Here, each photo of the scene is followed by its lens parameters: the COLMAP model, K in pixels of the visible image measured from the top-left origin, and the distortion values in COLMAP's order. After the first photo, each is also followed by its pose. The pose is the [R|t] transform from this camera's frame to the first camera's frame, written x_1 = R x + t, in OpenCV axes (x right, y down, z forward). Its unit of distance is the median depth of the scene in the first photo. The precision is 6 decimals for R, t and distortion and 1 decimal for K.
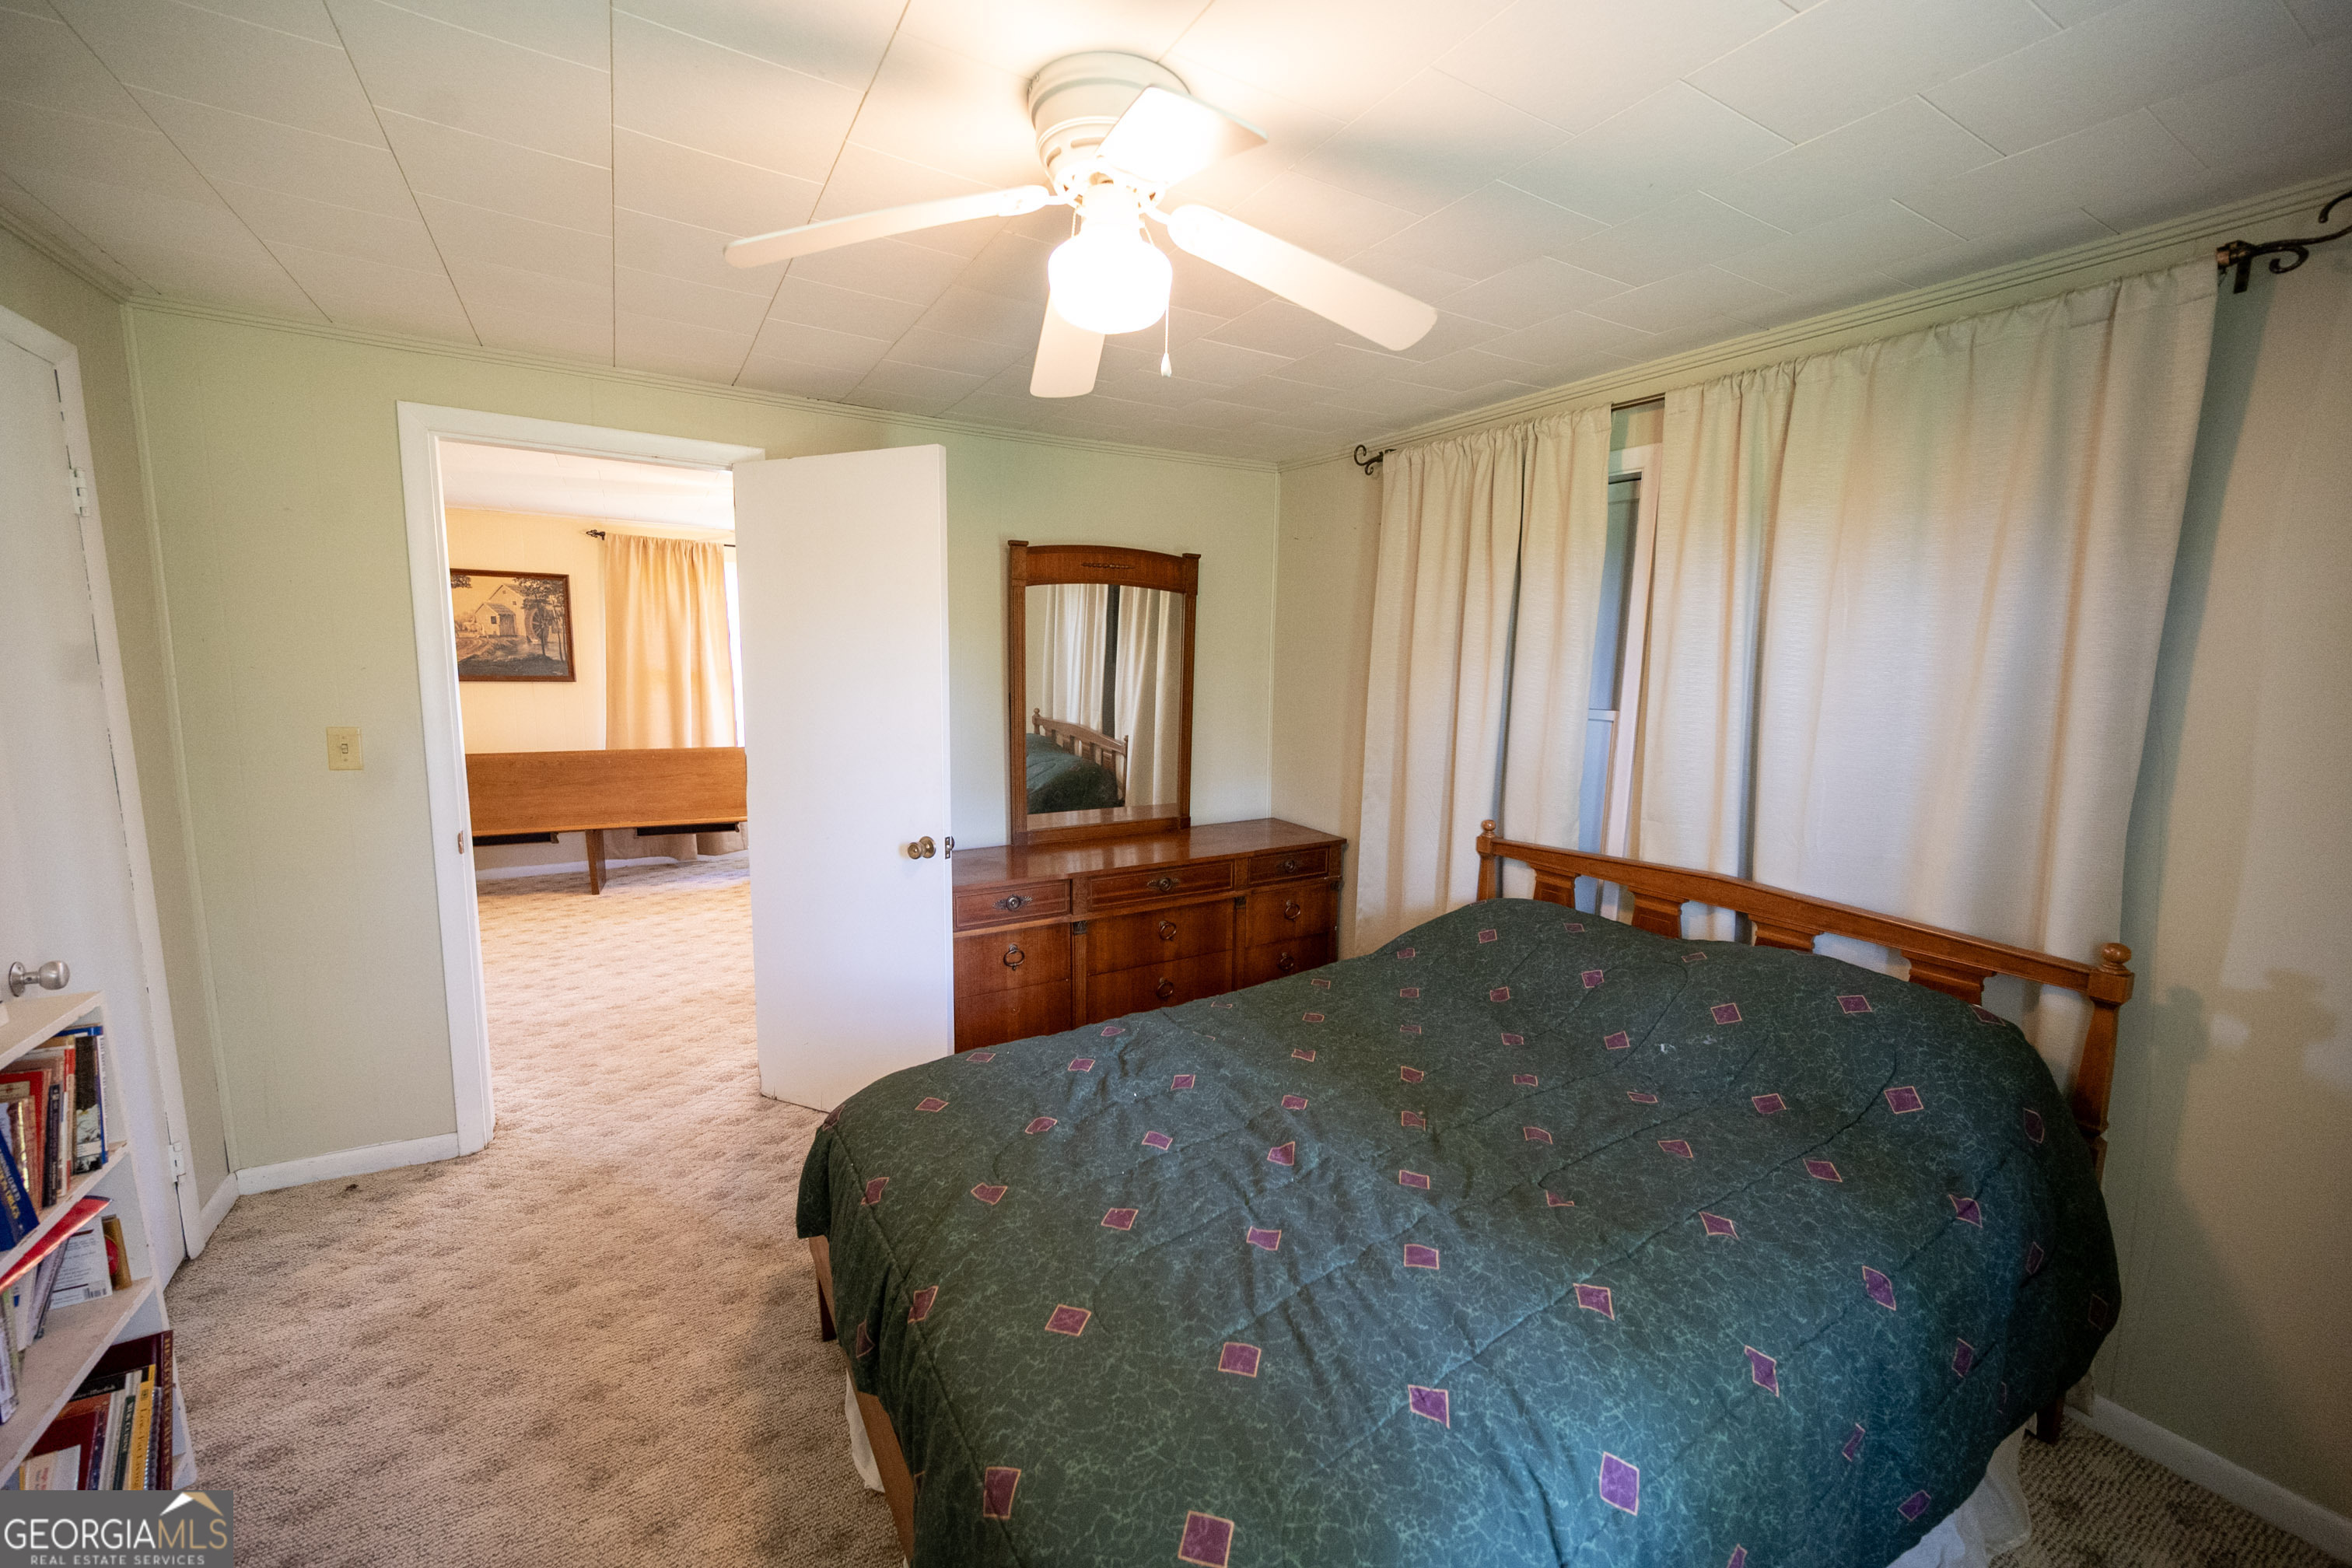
lens RADIAL K [[927.1, 0, 1193.5], [0, 927.1, 792.5], [0, 0, 1]] dist [-0.000047, -0.000030]
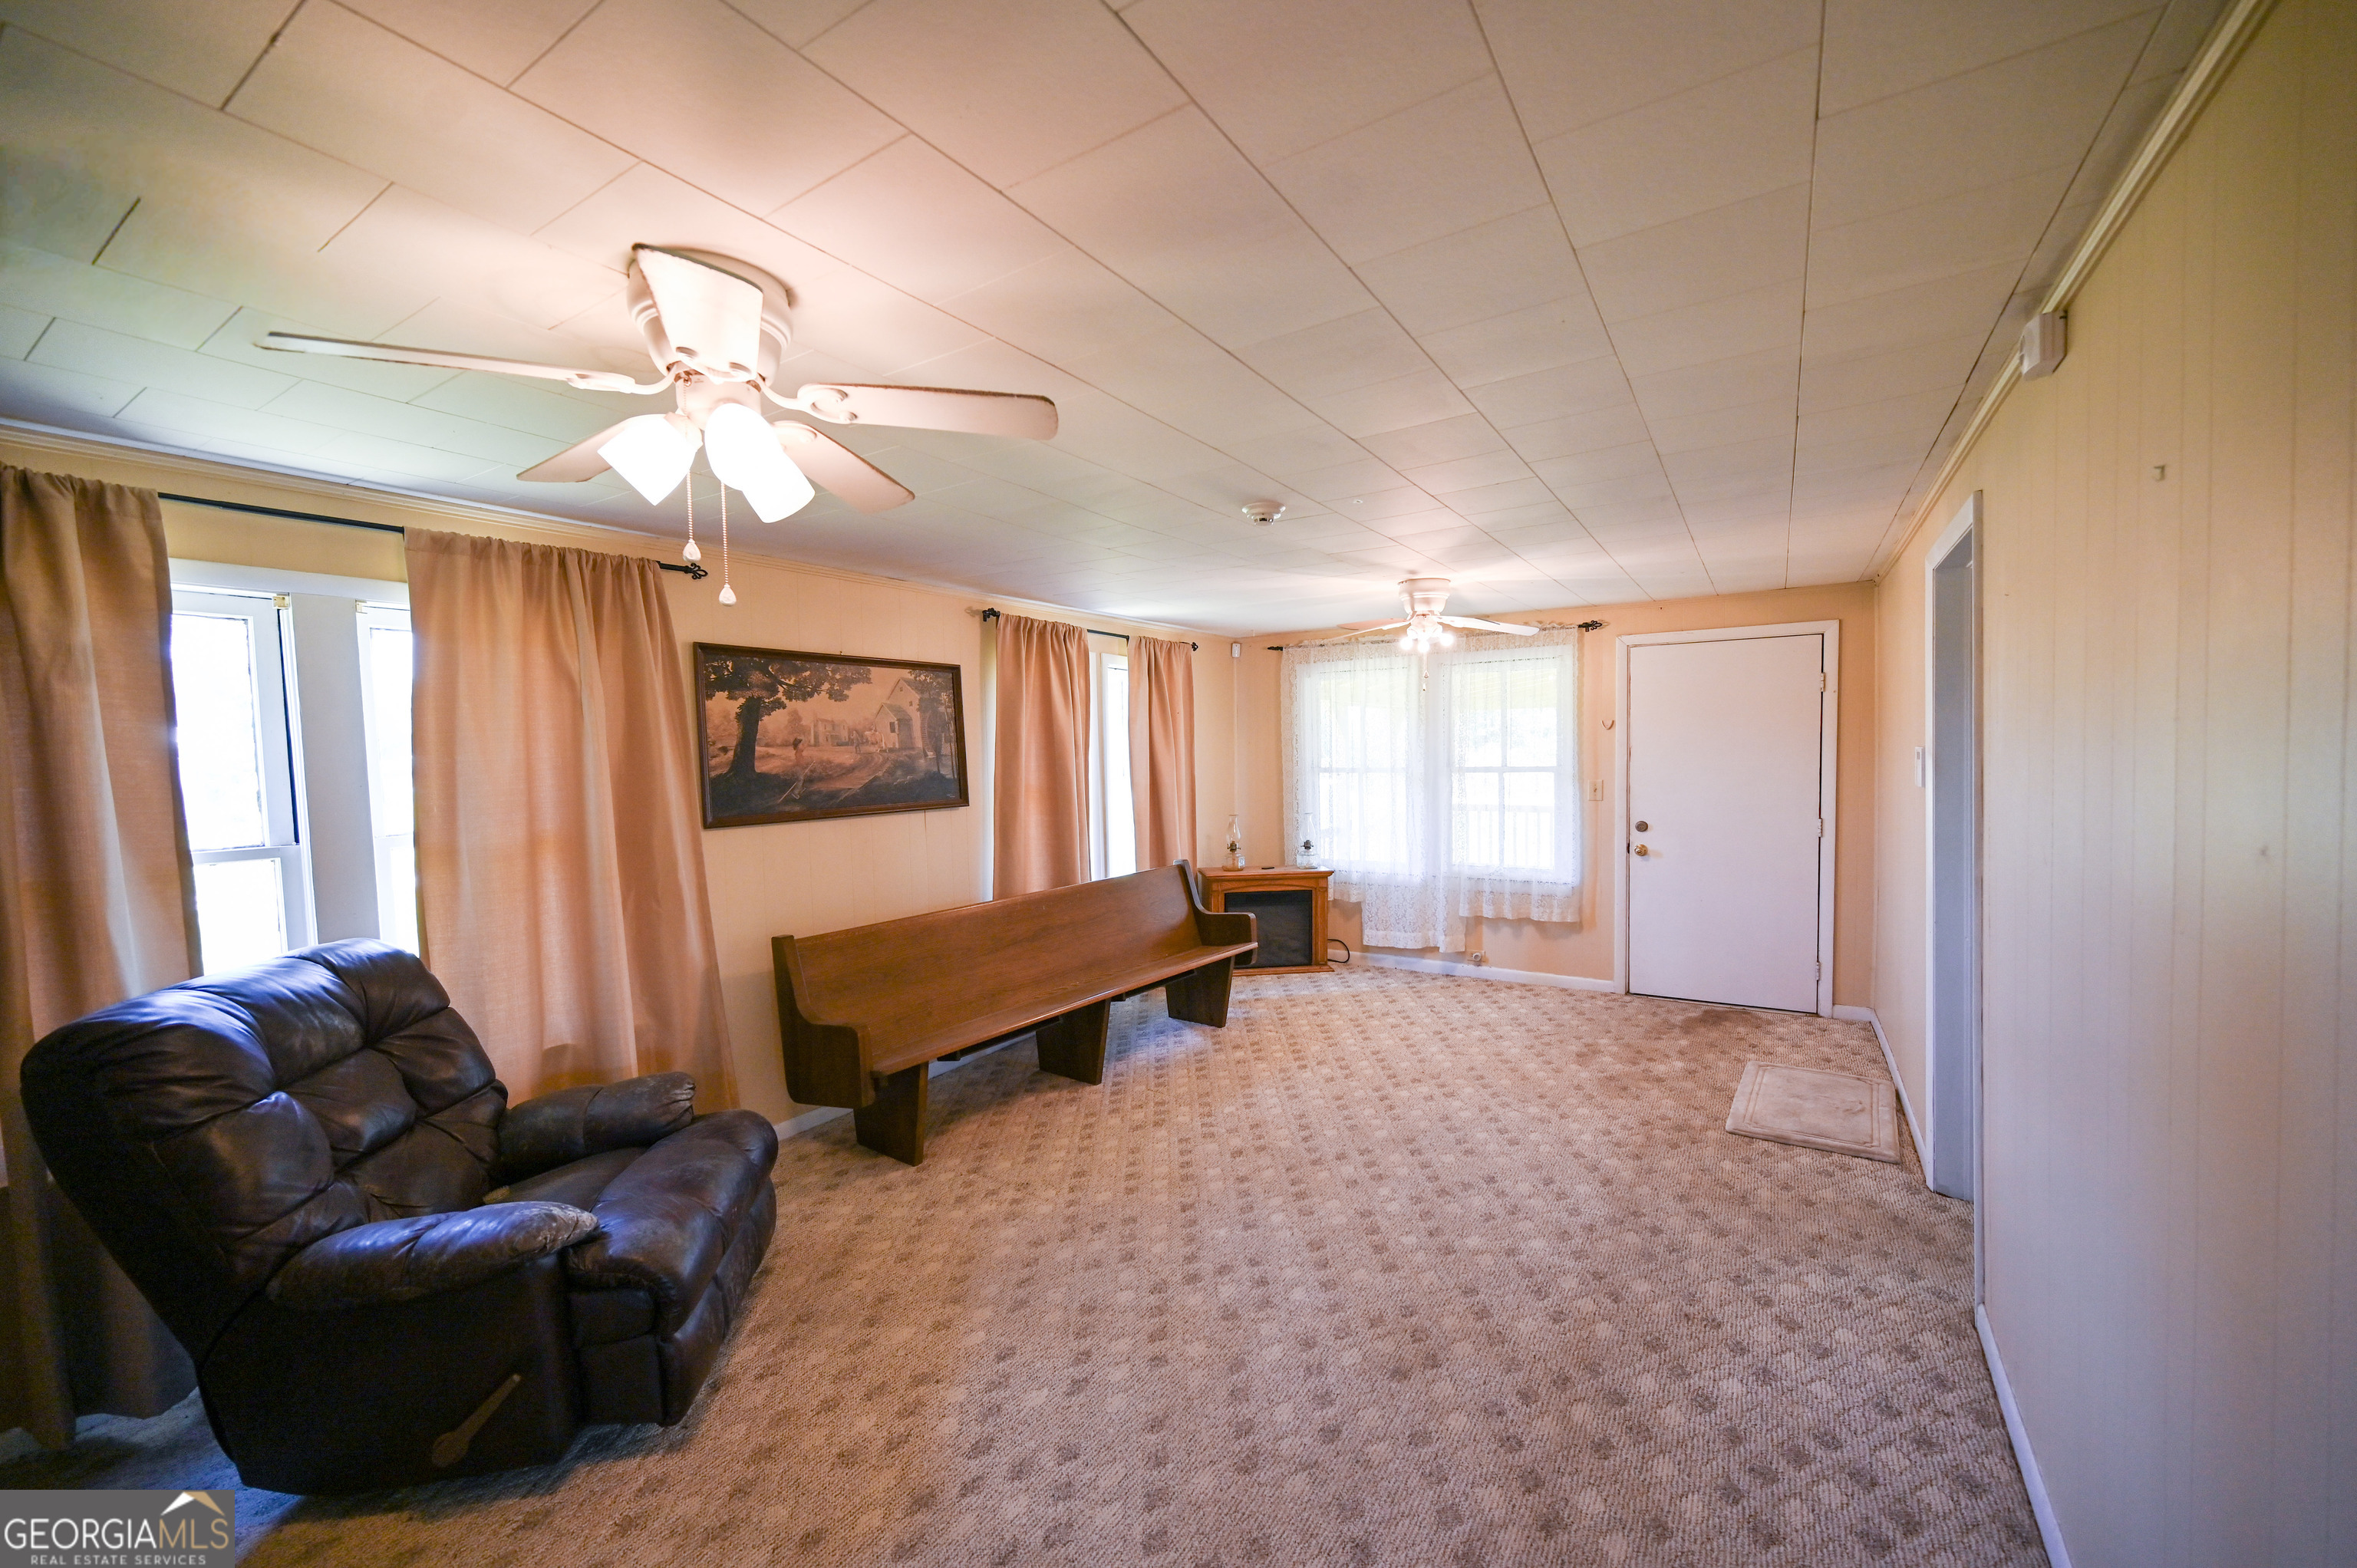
lens RADIAL K [[925.6, 0, 1190.8], [0, 925.6, 795.9], [0, 0, 1]] dist [-0.000867, -0.000055]
pose [[0.891477, -0.062995, 0.448665, -0.866578], [0.103081, 0.992516, -0.065462, -0.062227], [-0.441184, 0.104607, 0.891299, 0.263736]]
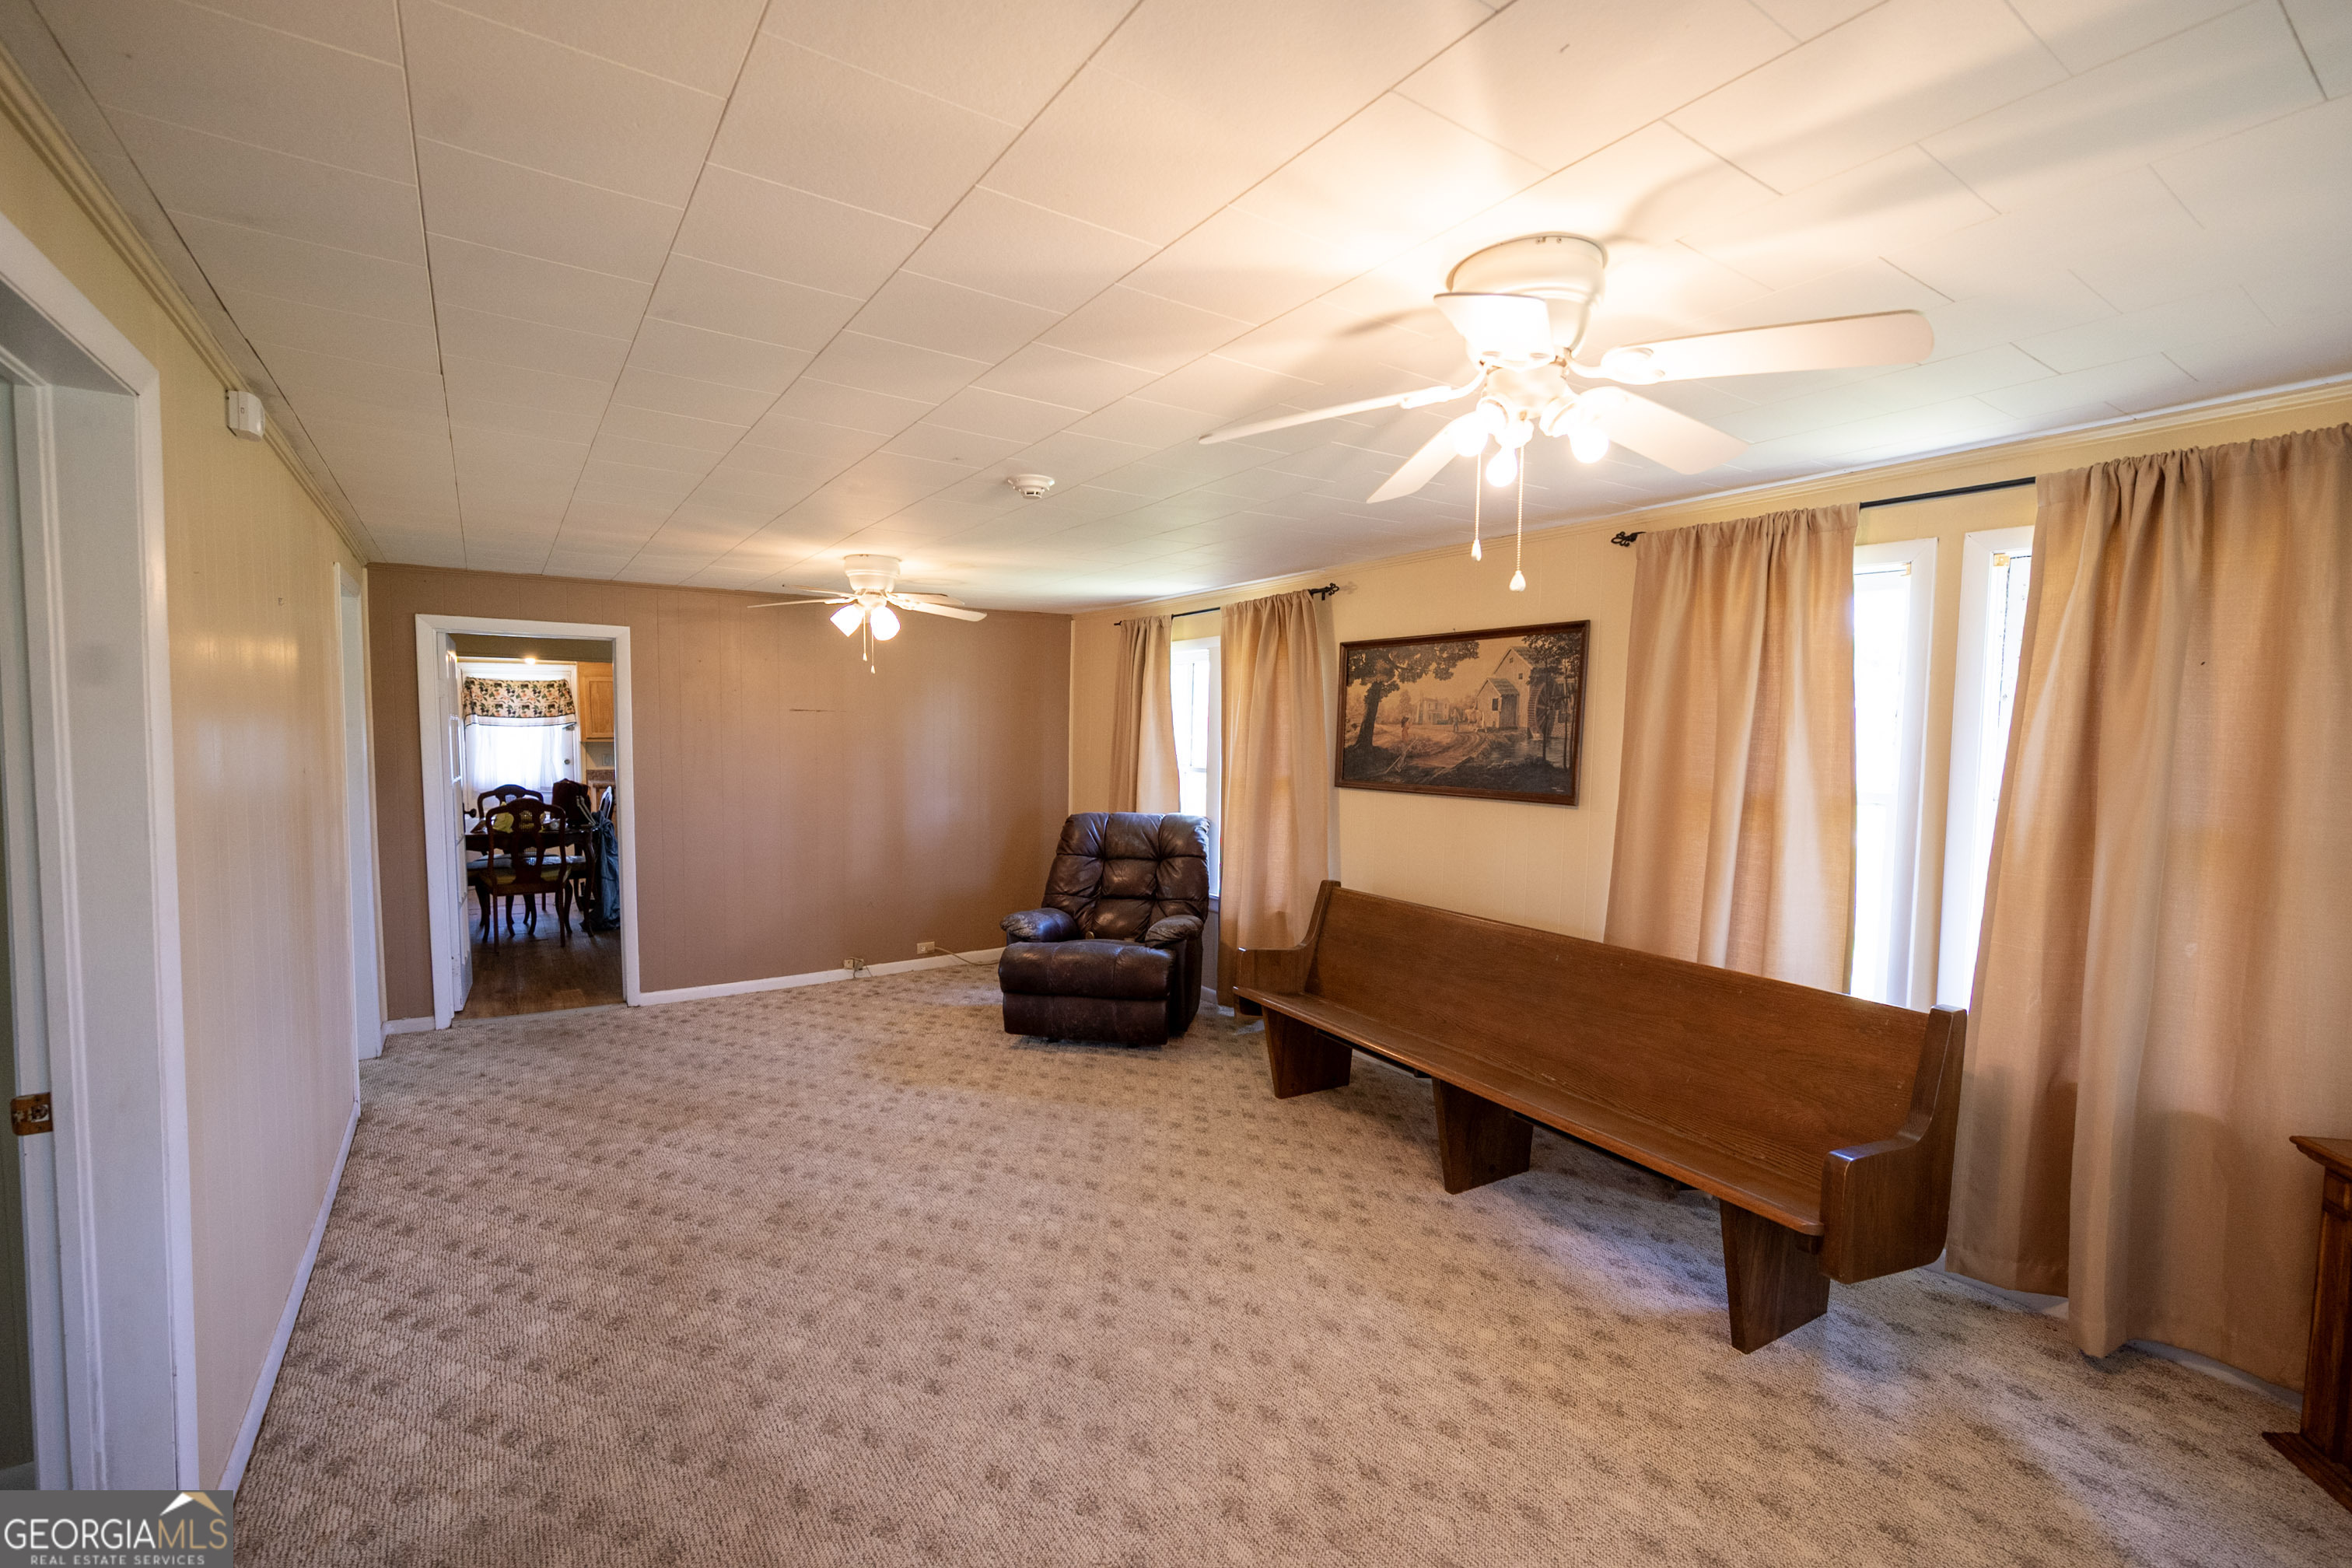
lens RADIAL K [[1001.1, 0, 1189.2], [0, 1001.1, 794.2], [0, 0, 1]] dist [-0.003358, -0.000410]
pose [[0.071879, 0.047251, -0.996293, -0.074029], [-0.147305, 0.988427, 0.036250, -0.117335], [0.986476, 0.144153, 0.078008, 0.738905]]
